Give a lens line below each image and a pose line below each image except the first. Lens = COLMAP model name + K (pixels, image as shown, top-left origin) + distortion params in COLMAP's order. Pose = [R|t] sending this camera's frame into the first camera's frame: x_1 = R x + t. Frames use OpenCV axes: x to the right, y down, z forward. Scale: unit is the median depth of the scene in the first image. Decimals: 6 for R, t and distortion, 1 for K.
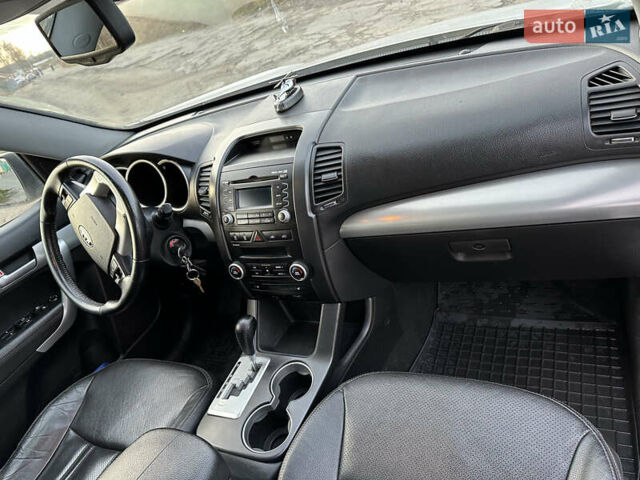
lens RADIAL K [[444.6, 0, 320.0], [0, 444.6, 240.0], [0, 0, 1]] dist [0.107162, -0.135551]
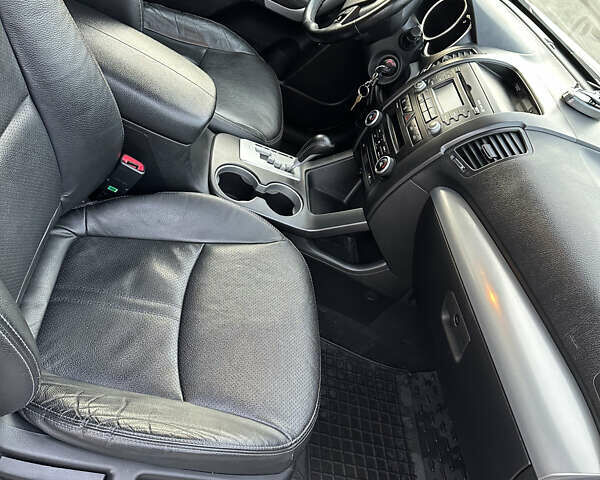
lens RADIAL K [[546.1, 0, 300.0], [0, 546.1, 240.0], [0, 0, 1]] dist [0.090770, -0.194771]
pose [[0.232058, 0.941975, -0.242555, 0.326162], [-0.908158, 0.299137, 0.292857, -0.058087], [0.348421, 0.152319, 0.924879, -0.128649]]
